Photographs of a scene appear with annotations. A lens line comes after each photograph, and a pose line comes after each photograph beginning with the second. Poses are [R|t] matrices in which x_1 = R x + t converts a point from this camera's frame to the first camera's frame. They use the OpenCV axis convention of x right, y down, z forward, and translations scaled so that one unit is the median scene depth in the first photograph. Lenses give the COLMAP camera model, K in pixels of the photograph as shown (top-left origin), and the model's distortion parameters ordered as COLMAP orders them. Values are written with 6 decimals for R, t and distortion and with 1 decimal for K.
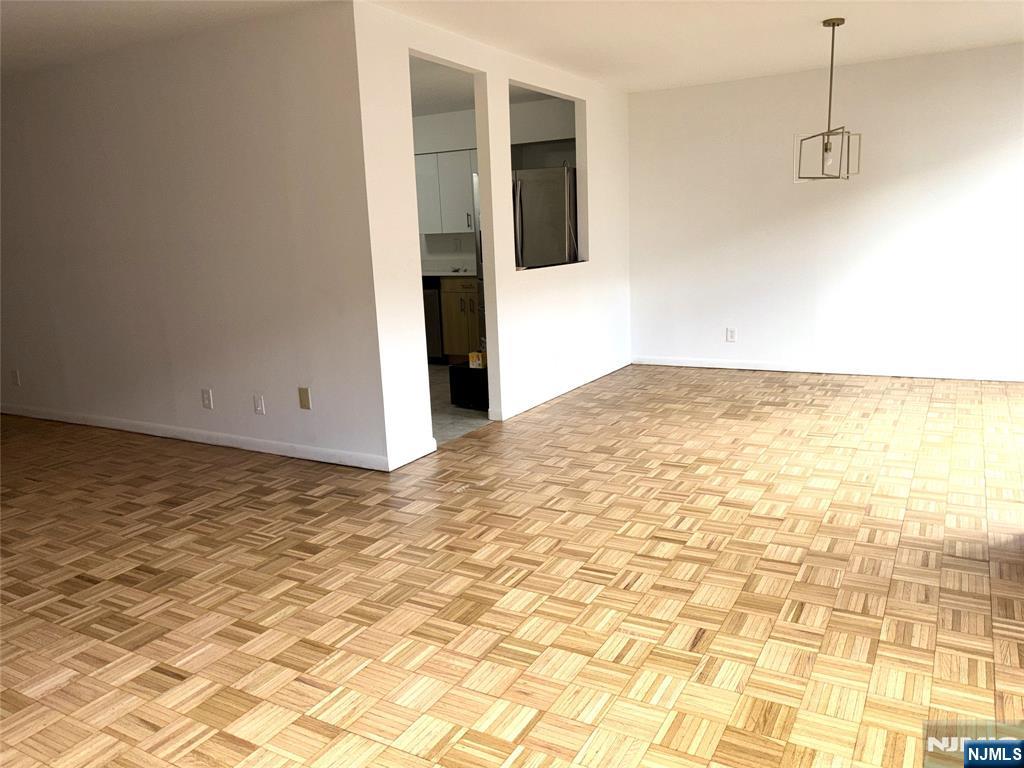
lens RADIAL K [[780.2, 0, 528.6], [0, 780.2, 376.5], [0, 0, 1]] dist [0.047829, -0.045556]
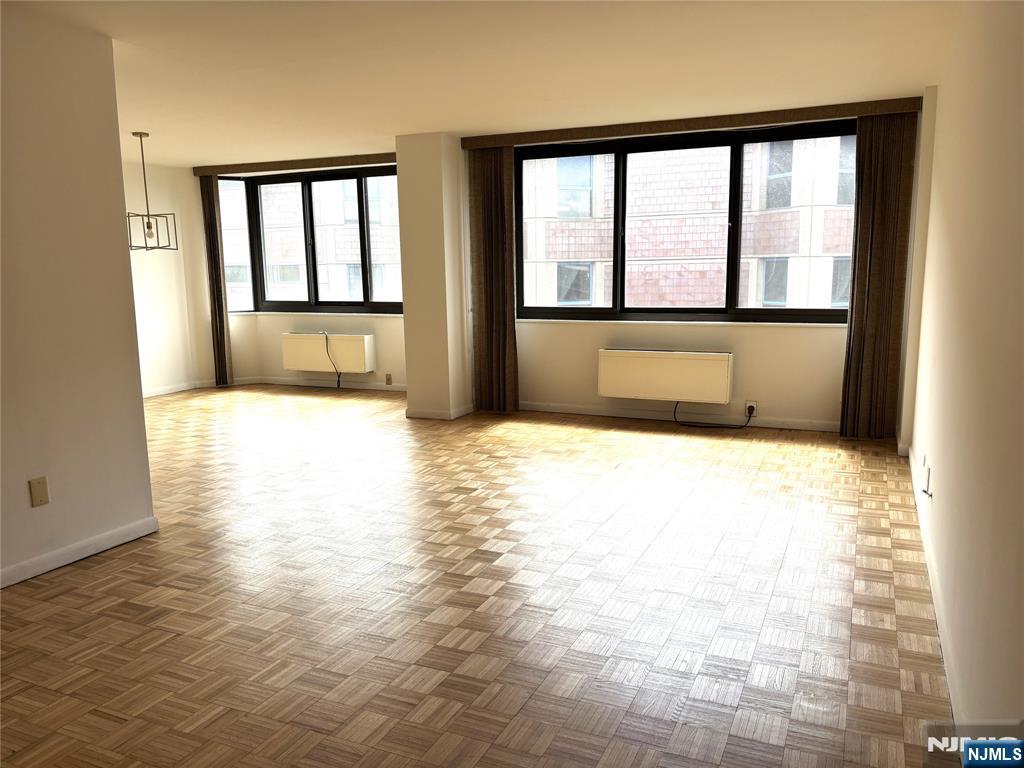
lens RADIAL K [[780.2, 0, 517.8], [0, 780.2, 385.3], [0, 0, 1]] dist [0.047829, -0.045556]
pose [[-0.088295, -0.111513, 0.989833, -1.073051], [0.206836, 0.970002, 0.127729, -0.074552], [-0.974383, 0.216011, -0.062582, 0.566086]]
